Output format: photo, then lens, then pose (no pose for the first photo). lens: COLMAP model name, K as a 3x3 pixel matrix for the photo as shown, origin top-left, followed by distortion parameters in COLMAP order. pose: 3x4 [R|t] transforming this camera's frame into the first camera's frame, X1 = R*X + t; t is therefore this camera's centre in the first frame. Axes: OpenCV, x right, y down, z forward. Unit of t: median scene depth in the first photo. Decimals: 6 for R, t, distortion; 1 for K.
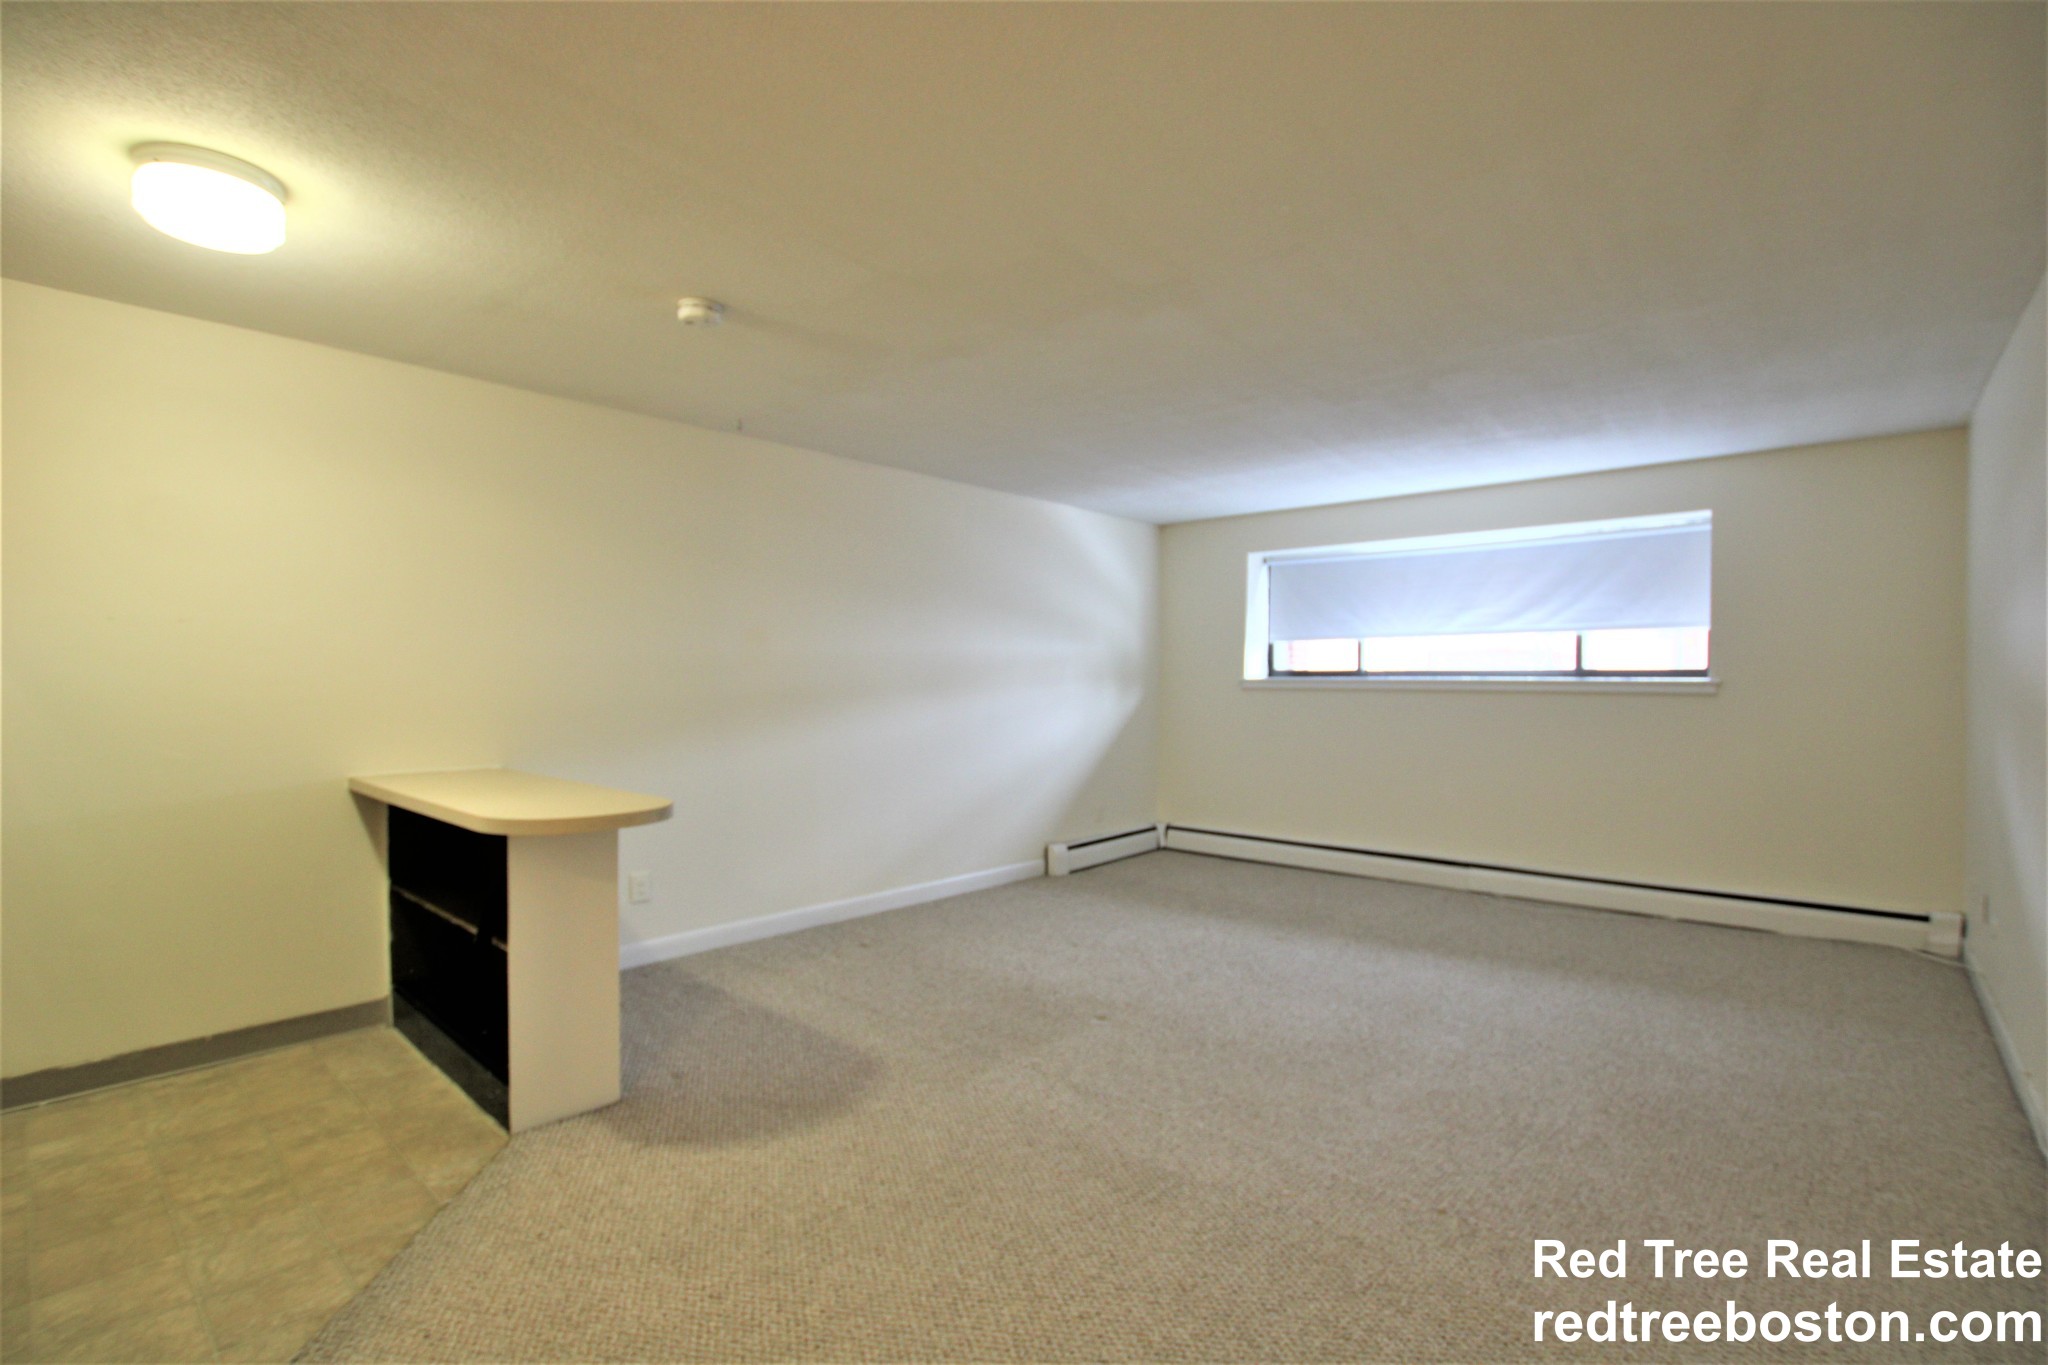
lens RADIAL K [[947.1, 0, 1026.6], [0, 947.1, 698.5], [0, 0, 1]] dist [-0.032154, 0.003731]
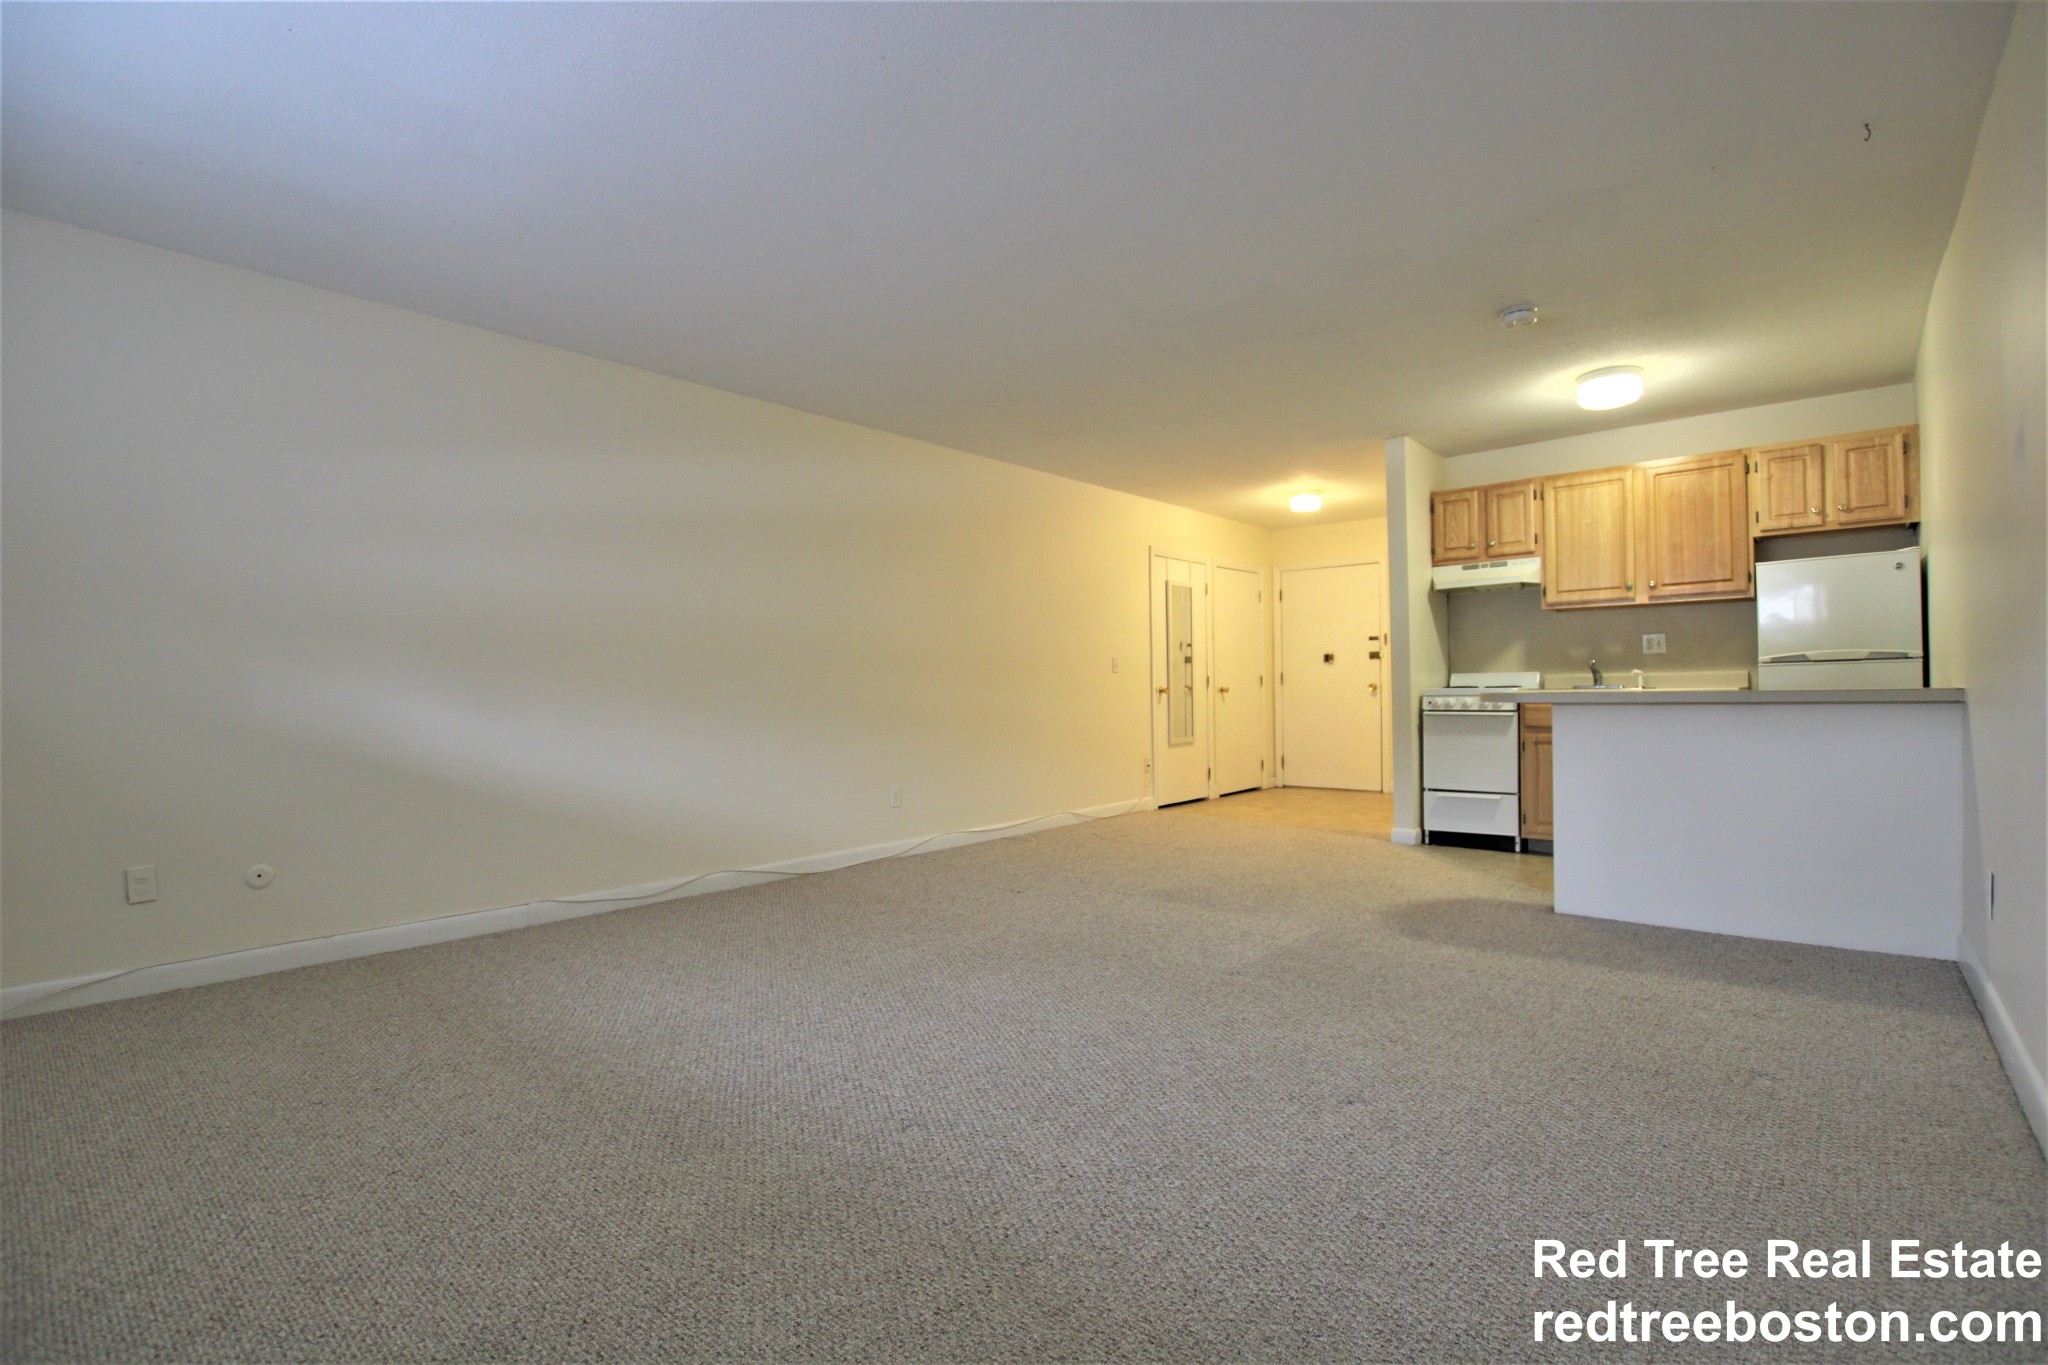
lens RADIAL K [[947.1, 0, 1021.6], [0, 947.1, 693.2], [0, 0, 1]] dist [-0.032154, 0.003731]
pose [[-0.999912, 0.011966, -0.005655, 0.329461], [0.011830, 0.999654, 0.023513, 0.060752], [0.005934, 0.023444, -0.999708, 2.208200]]
